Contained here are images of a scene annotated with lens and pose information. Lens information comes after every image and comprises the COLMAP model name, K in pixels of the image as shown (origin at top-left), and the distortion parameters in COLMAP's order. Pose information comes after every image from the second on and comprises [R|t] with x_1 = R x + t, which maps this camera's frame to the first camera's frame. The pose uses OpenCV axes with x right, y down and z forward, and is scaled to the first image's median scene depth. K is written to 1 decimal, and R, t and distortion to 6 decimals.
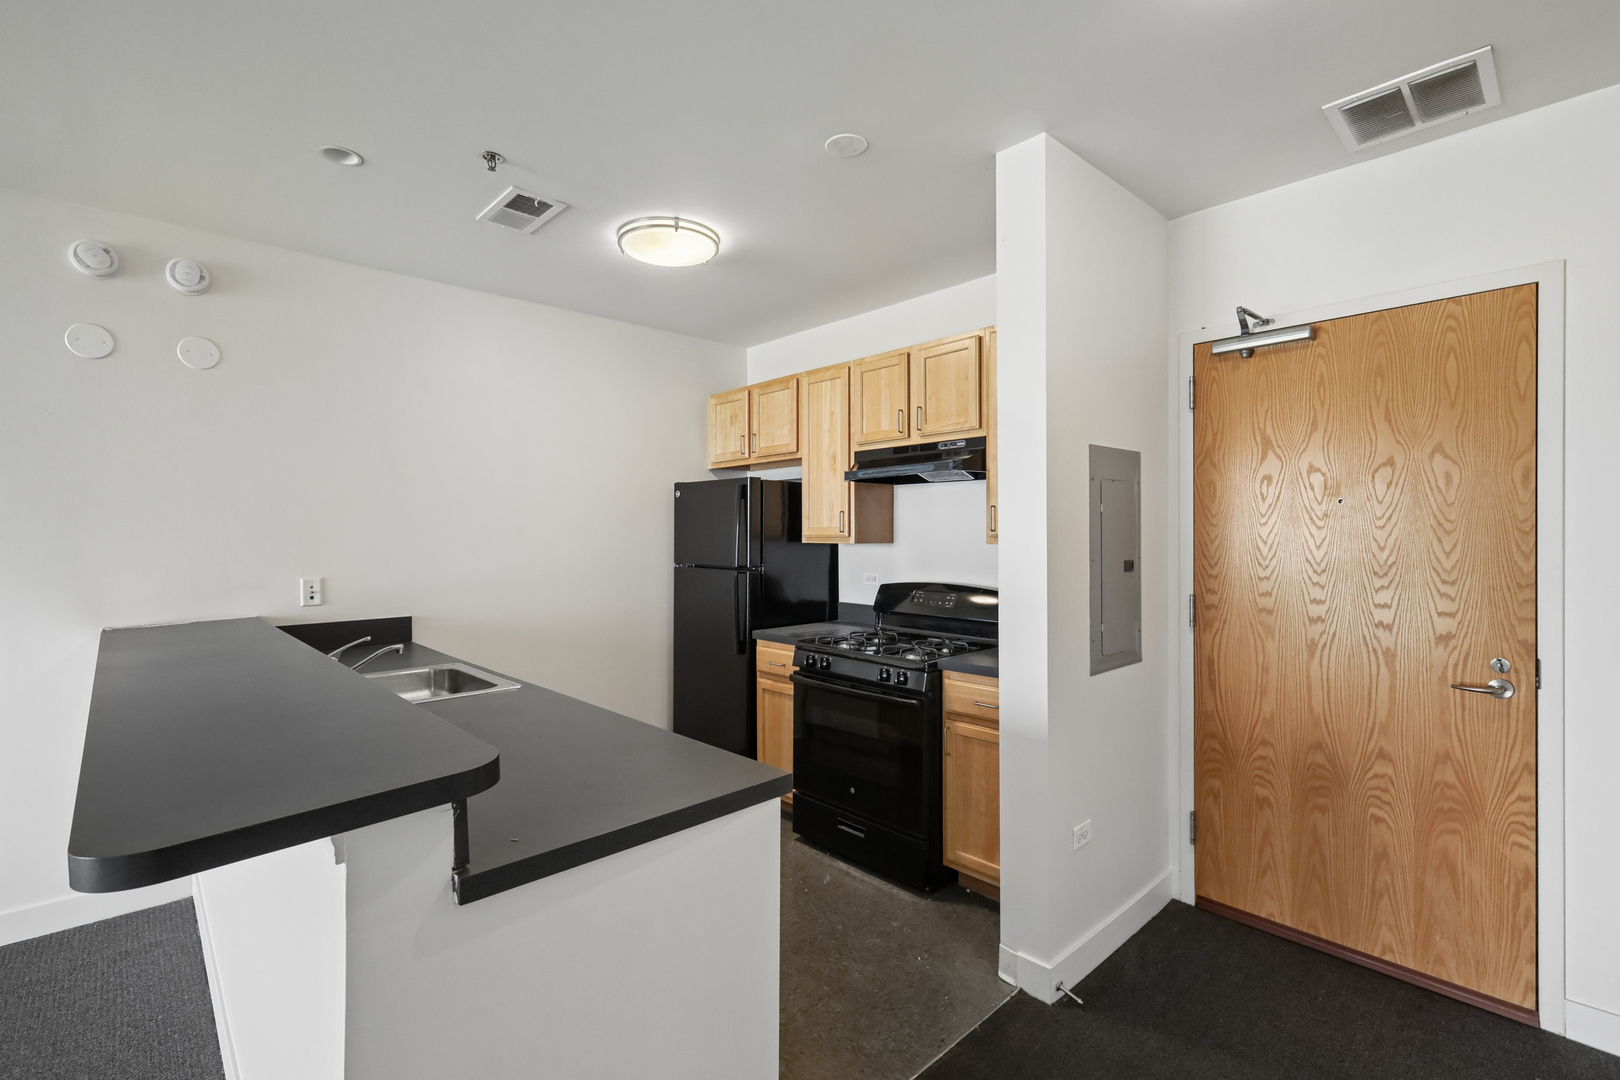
lens RADIAL K [[723.4, 0, 813.6], [0, 723.4, 543.0], [0, 0, 1]] dist [0.002180, 0.000290]
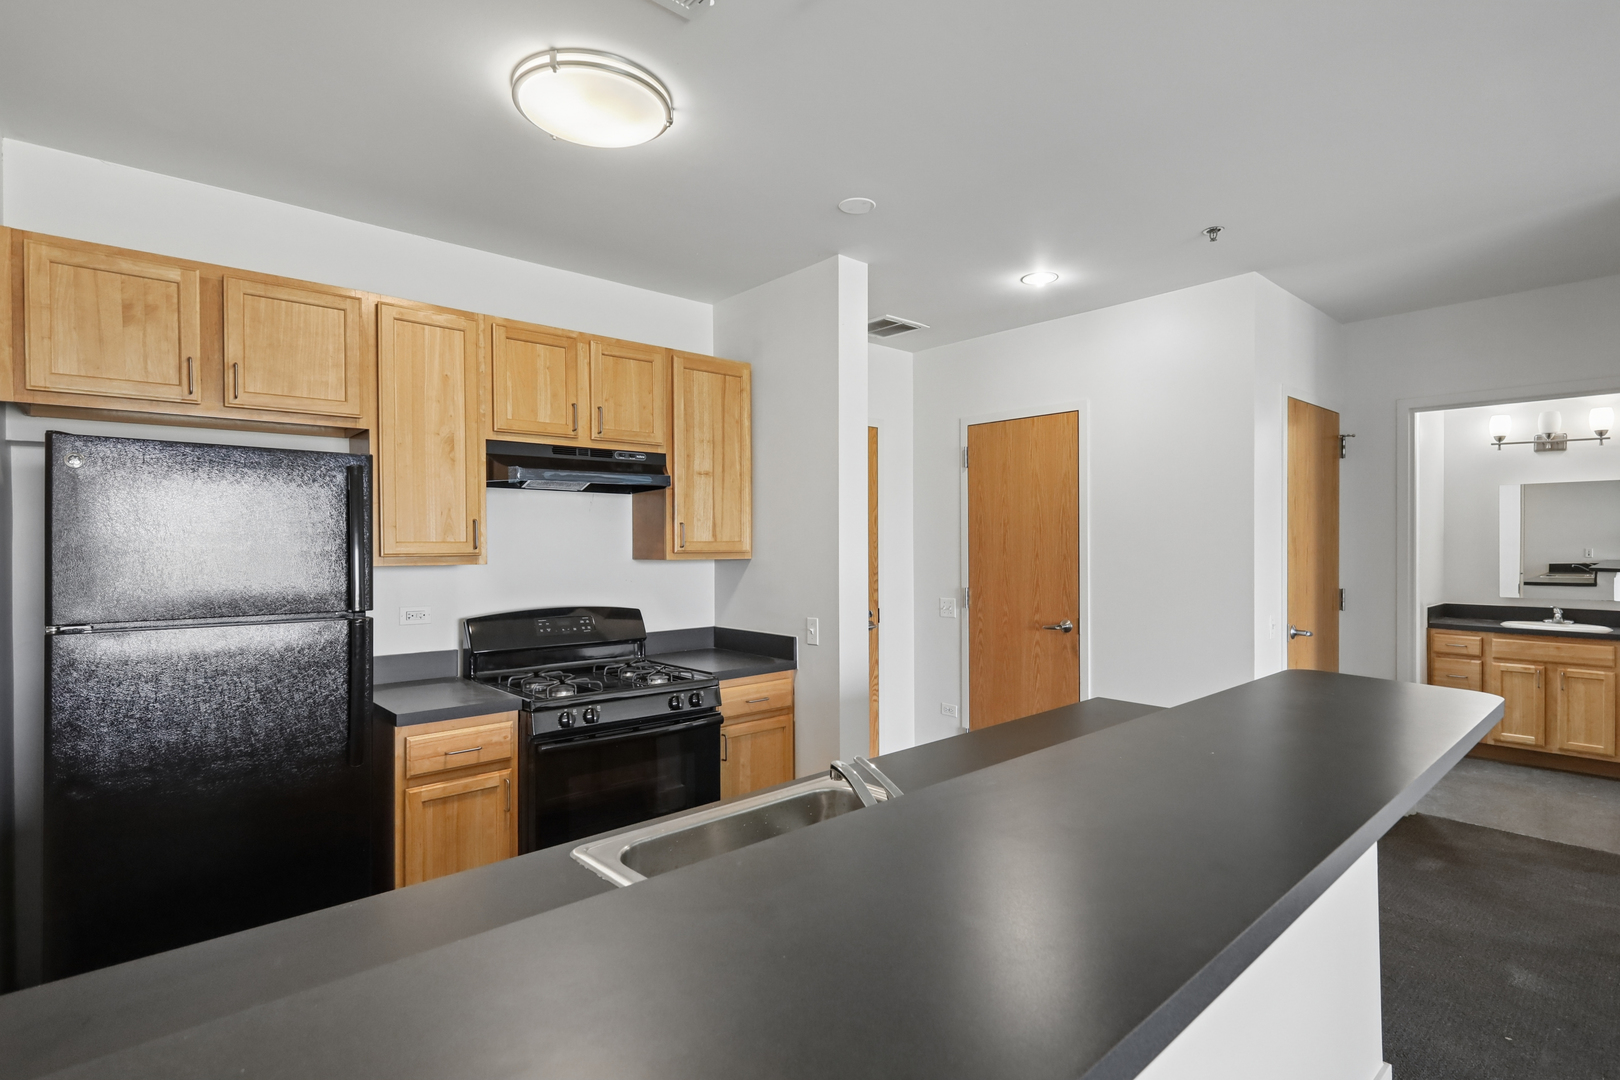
lens RADIAL K [[810.6, 0, 813.2], [0, 810.6, 545.9], [0, 0, 1]] dist [0.004592, 0.001039]
pose [[0.023002, -0.000152, 0.999735, -0.995421], [0.017496, 0.999847, -0.000250, -0.015561], [-0.999582, 0.017497, 0.023002, 0.849710]]
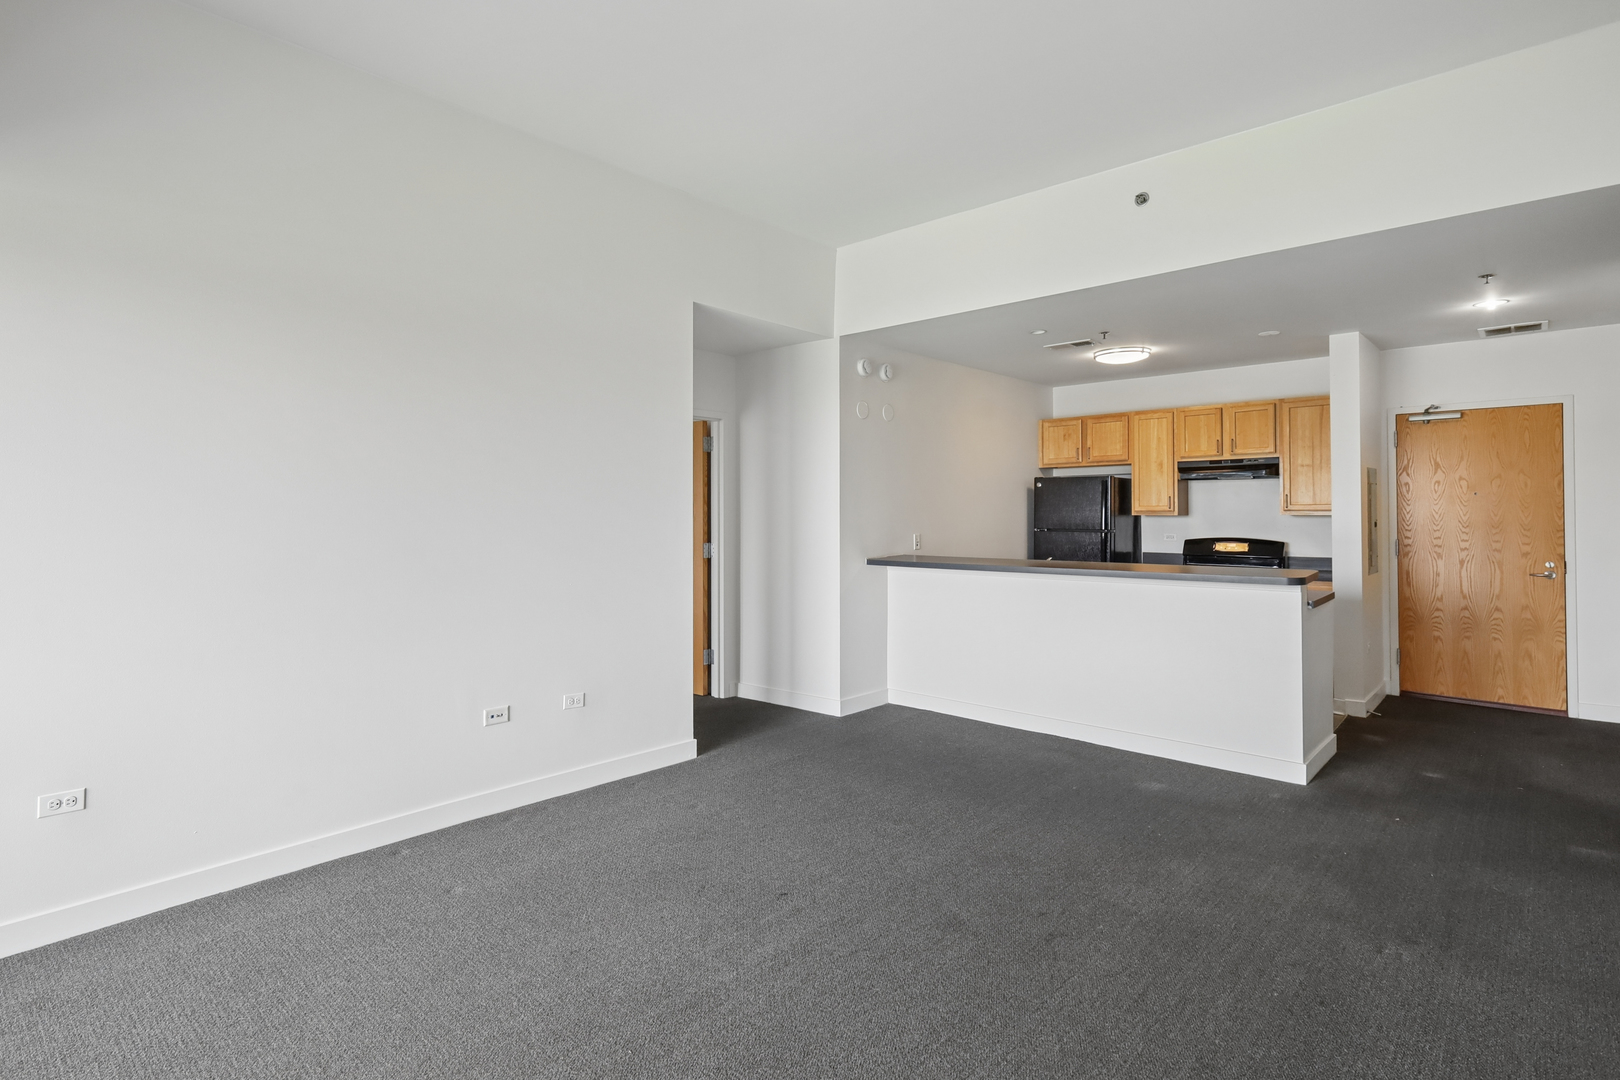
lens RADIAL K [[810.6, 0, 805.2], [0, 810.6, 510.8], [0, 0, 1]] dist [0.004592, 0.001039]
pose [[0.996726, -0.000411, 0.080853, -1.275375], [0.001695, 0.999873, -0.015818, 0.024819], [-0.080836, 0.015903, 0.996601, -1.096310]]
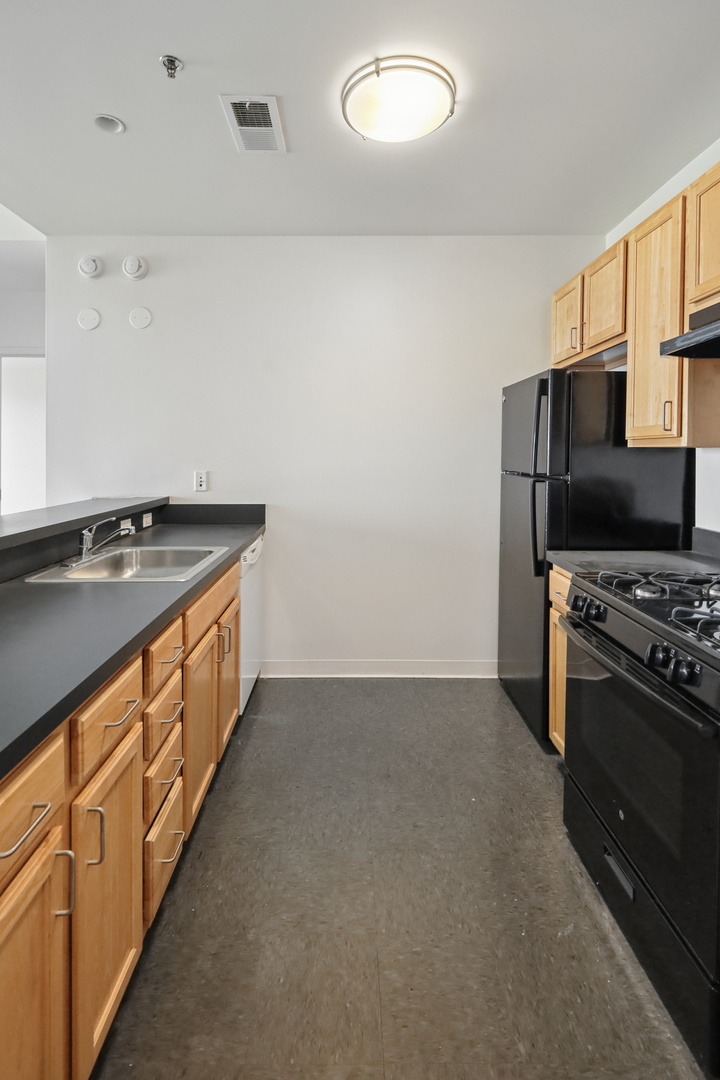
lens RADIAL K [[521.1, 0, 347.6], [0, 521.1, 461.0], [0, 0, 1]] dist [0.002960, 0.000567]
pose [[0.724923, 0.013933, -0.688689, 0.217479], [-0.014698, 0.999881, 0.004757, 0.022847], [0.688673, 0.006674, 0.725041, 0.532267]]
